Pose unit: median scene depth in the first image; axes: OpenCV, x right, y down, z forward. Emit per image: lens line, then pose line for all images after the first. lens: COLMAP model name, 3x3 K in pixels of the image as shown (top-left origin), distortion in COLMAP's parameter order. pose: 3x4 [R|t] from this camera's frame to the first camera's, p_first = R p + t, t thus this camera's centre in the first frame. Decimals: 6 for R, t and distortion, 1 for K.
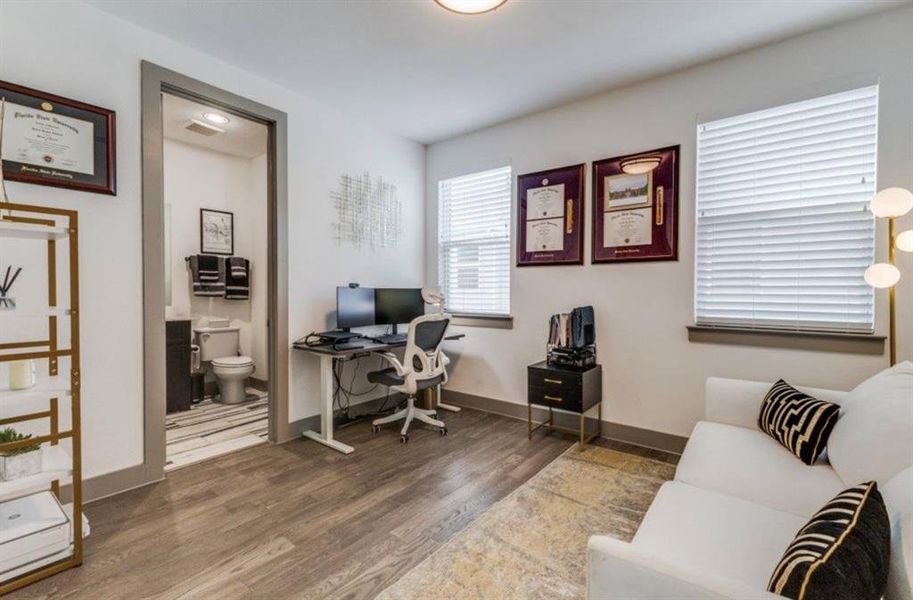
lens RADIAL K [[392.6, 0, 454.2], [0, 392.6, 299.4], [0, 0, 1]] dist [0.008172, -0.000207]
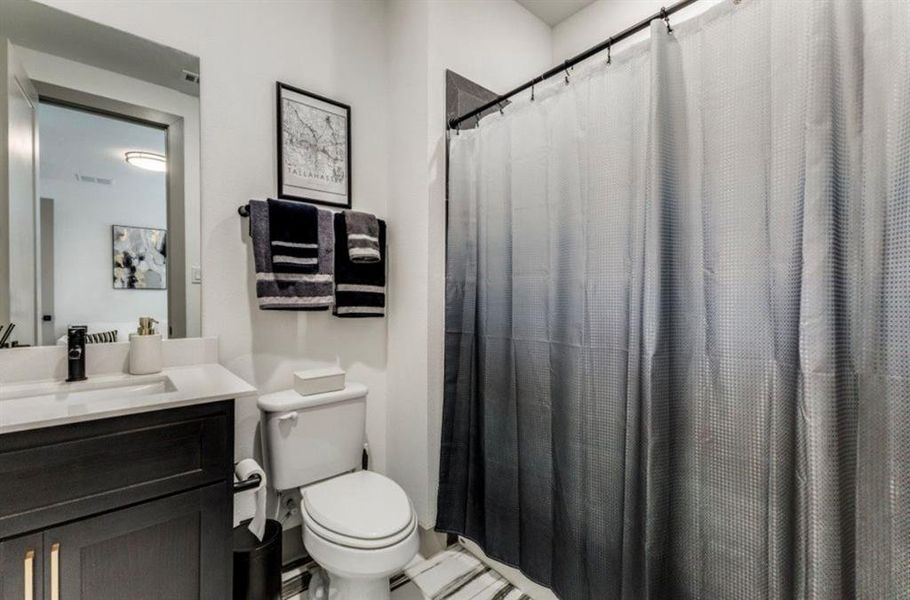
lens RADIAL K [[391.3, 0, 456.3], [0, 391.3, 299.0], [0, 0, 1]] dist [0.008172, -0.000207]
pose [[0.983303, 0.001134, -0.181974, -0.389703], [-0.002628, 0.999965, -0.007967, -0.015374], [0.181958, 0.008312, 0.983271, 0.636975]]
